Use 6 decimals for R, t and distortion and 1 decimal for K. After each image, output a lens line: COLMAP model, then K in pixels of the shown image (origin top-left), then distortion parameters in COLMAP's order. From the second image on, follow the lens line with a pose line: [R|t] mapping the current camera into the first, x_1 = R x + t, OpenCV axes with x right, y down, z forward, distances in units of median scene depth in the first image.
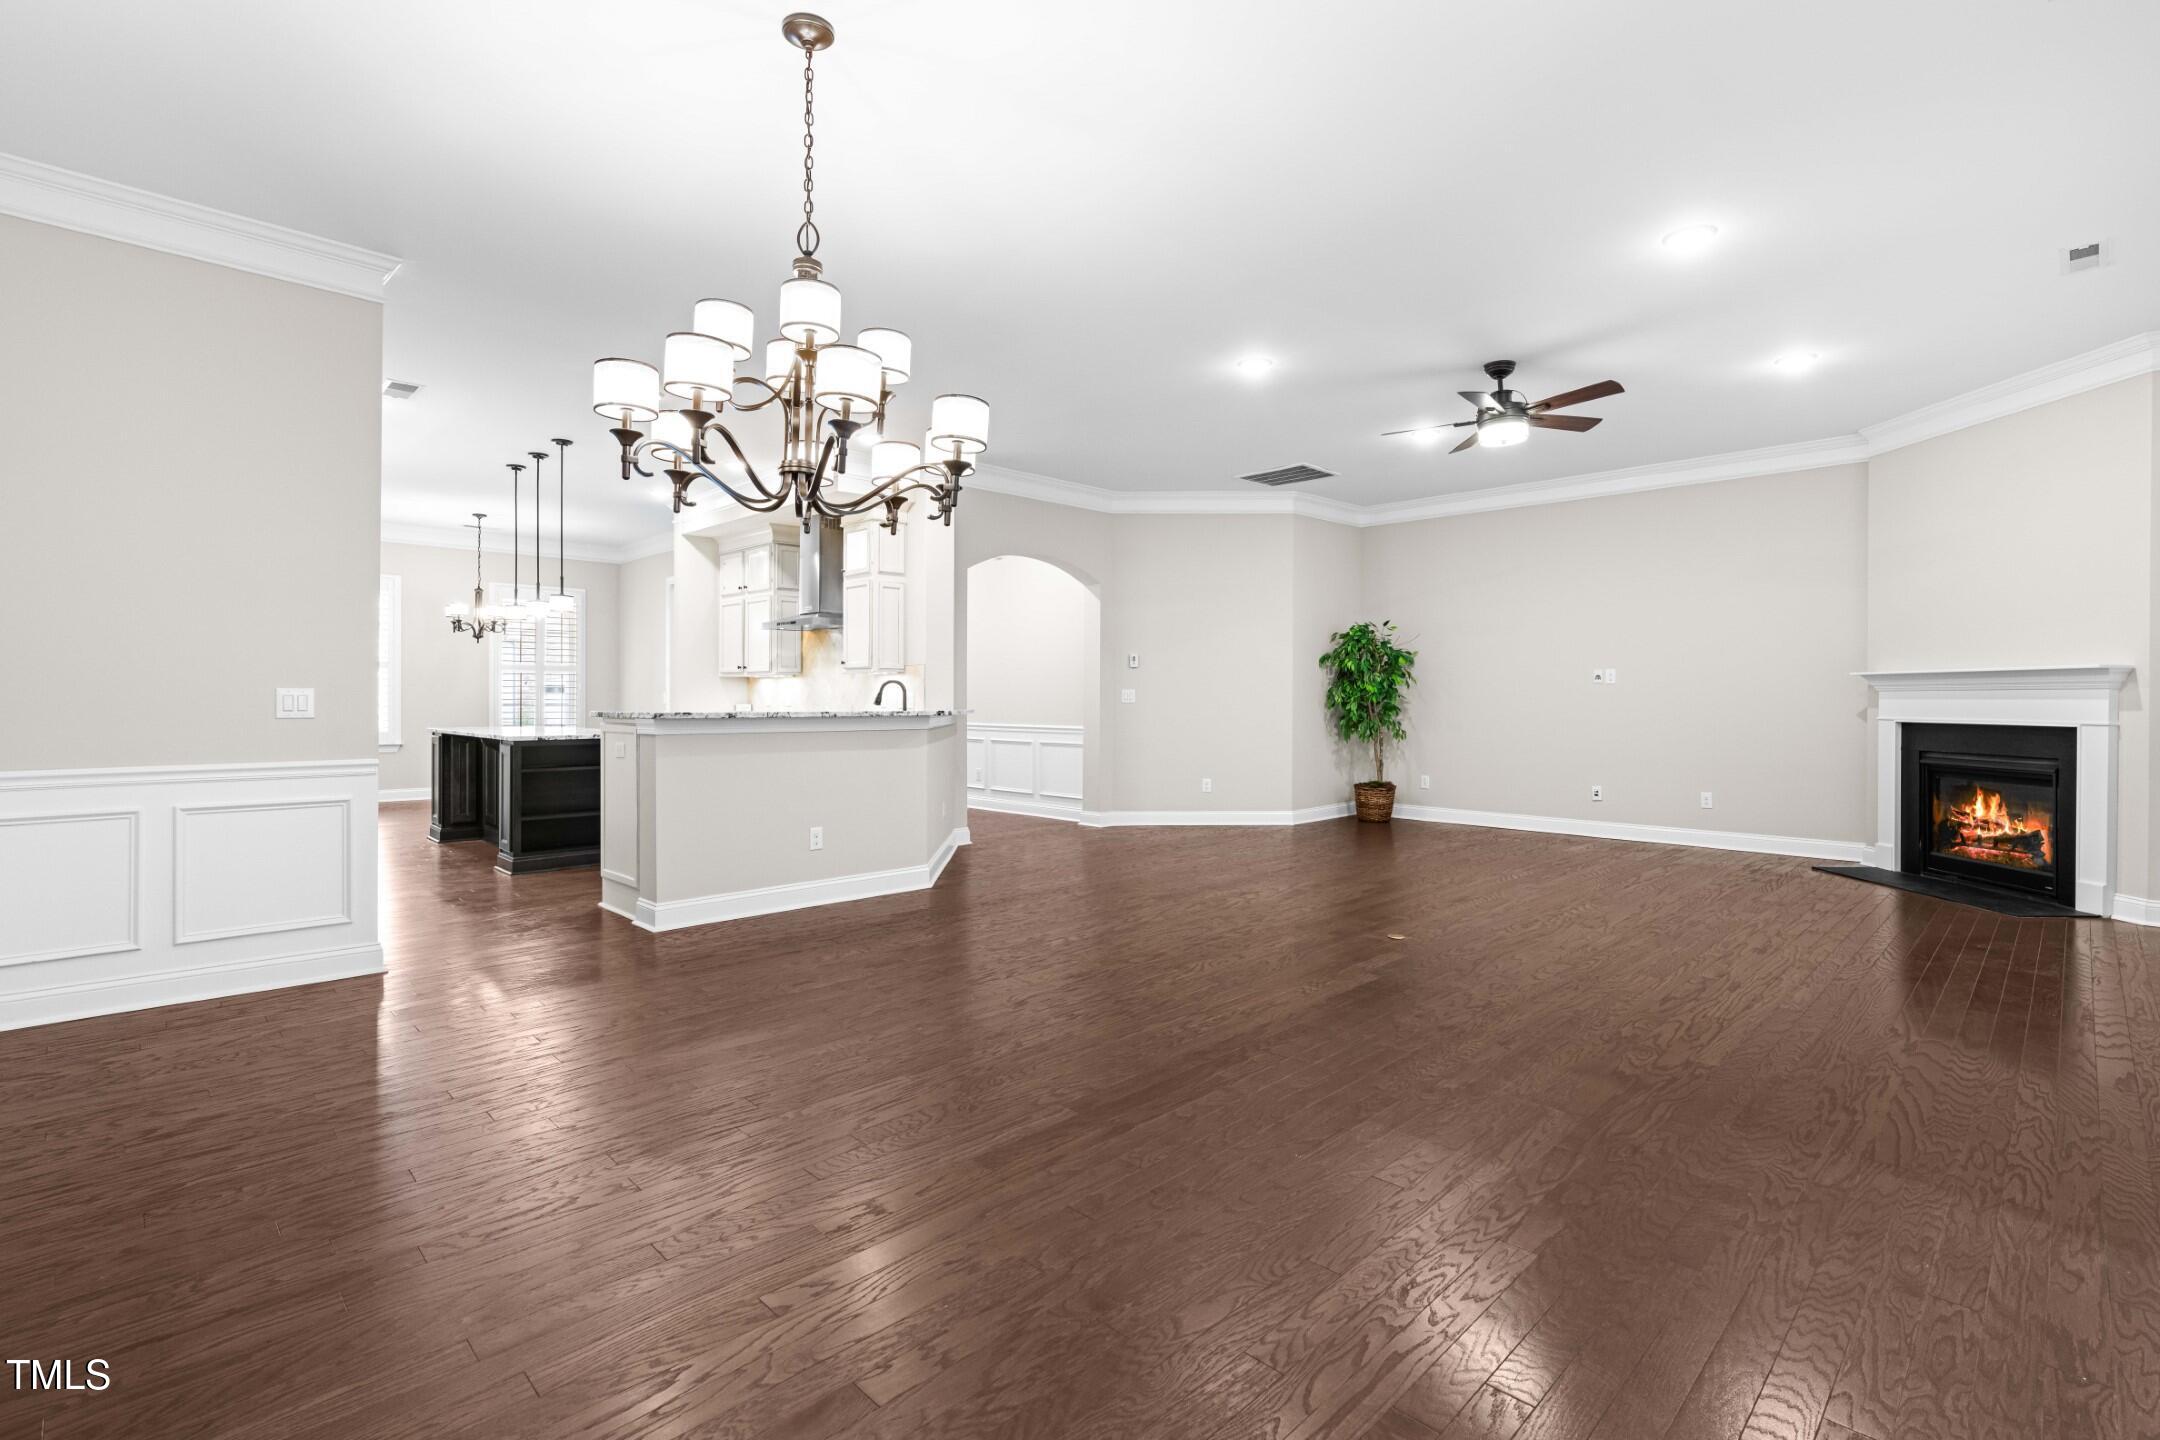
lens RADIAL K [[983.0, 0, 1085.7], [0, 983.0, 716.3], [0, 0, 1]] dist [-0.009477, 0.002882]
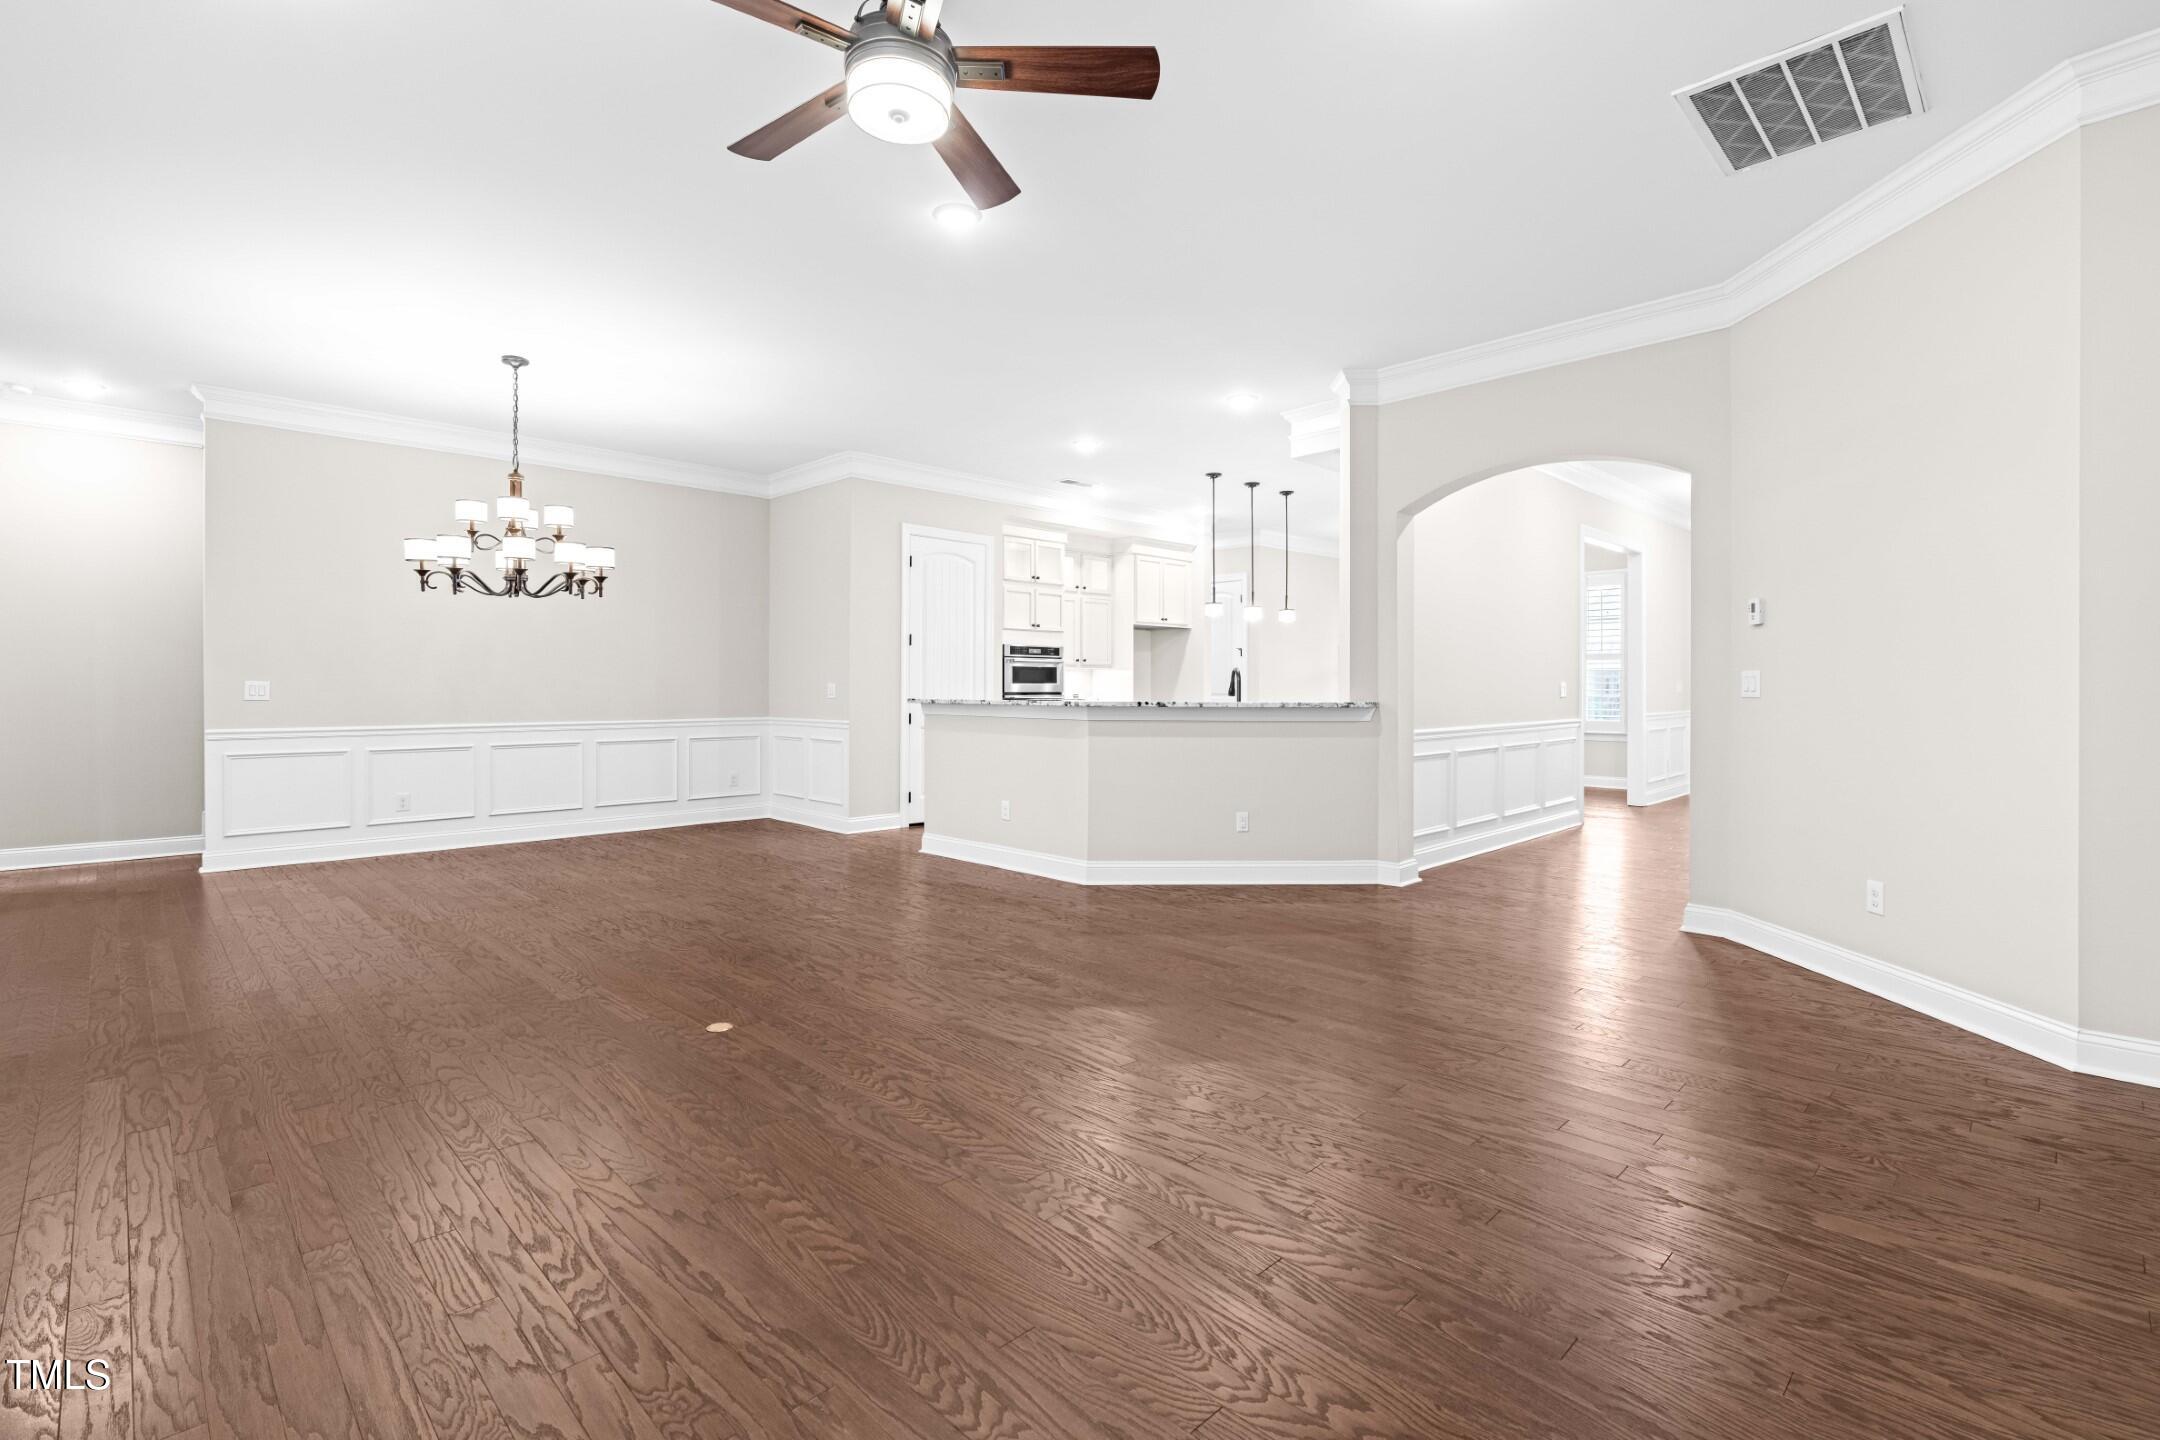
lens RADIAL K [[983.0, 0, 1079.2], [0, 983.0, 699.6], [0, 0, 1]] dist [-0.009477, 0.002882]
pose [[-0.005325, 0.010606, -0.999930, 0.810882], [-0.019059, 0.999761, 0.010706, -0.017526], [0.999804, 0.019115, -0.005122, 1.006037]]
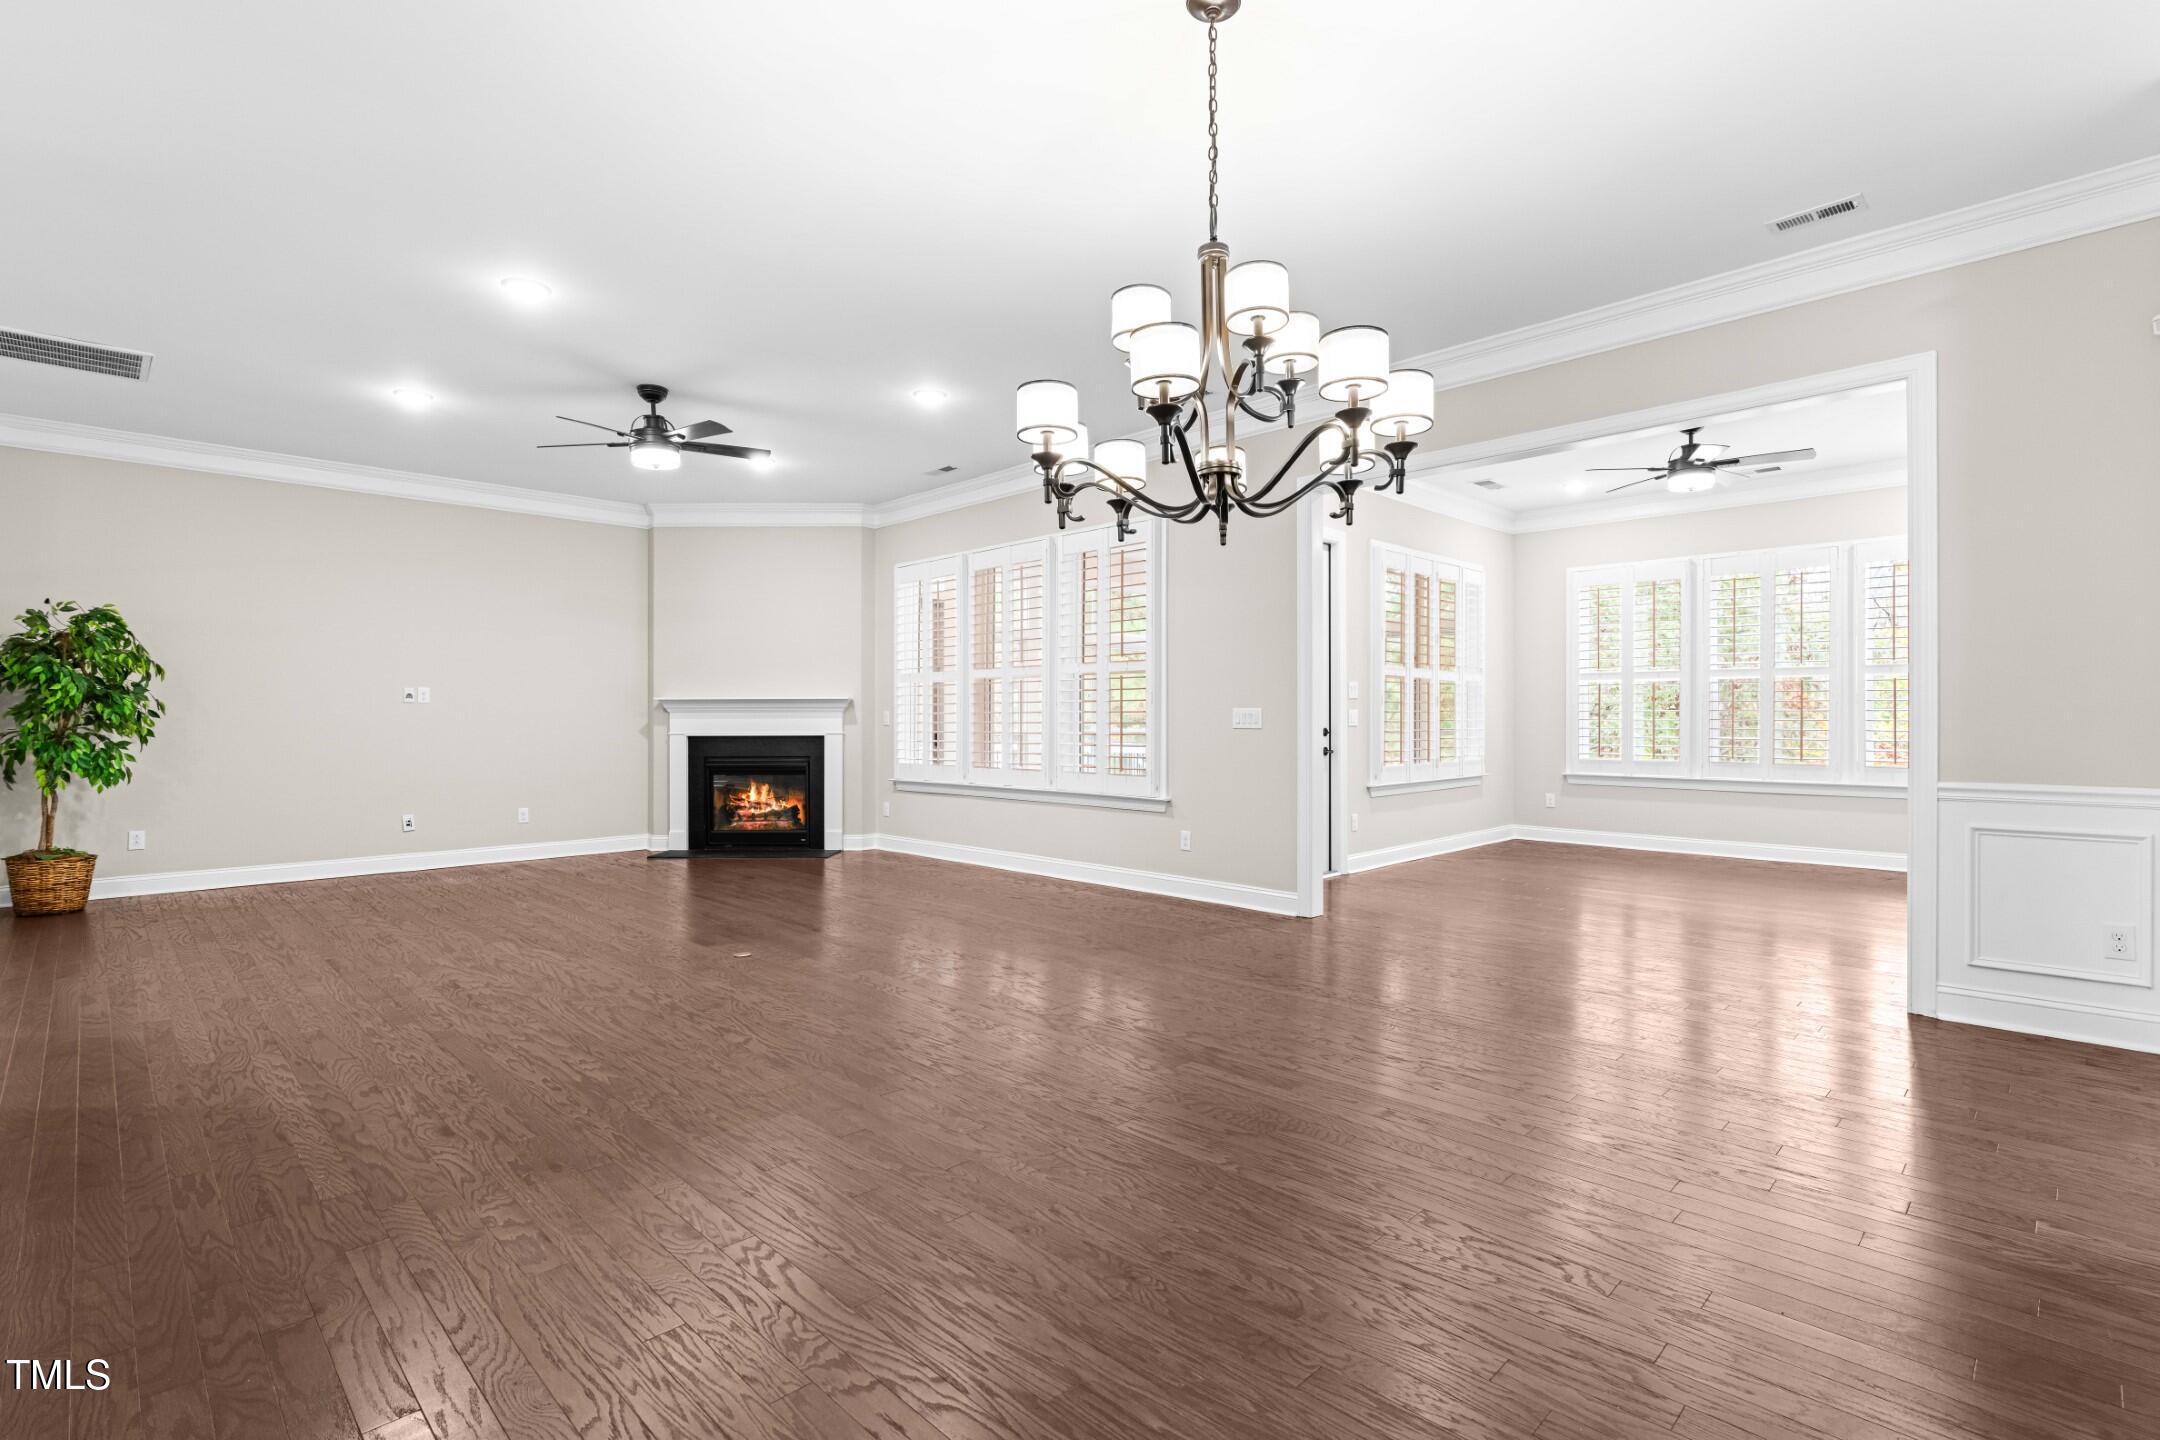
lens RADIAL K [[983.0, 0, 1106.9], [0, 983.0, 721.5], [0, 0, 1]] dist [-0.009477, 0.002882]
pose [[0.001970, -0.004417, 0.999988, -0.535801], [0.020999, 0.999770, 0.004374, -0.008259], [-0.999778, 0.020990, 0.002062, 0.484784]]
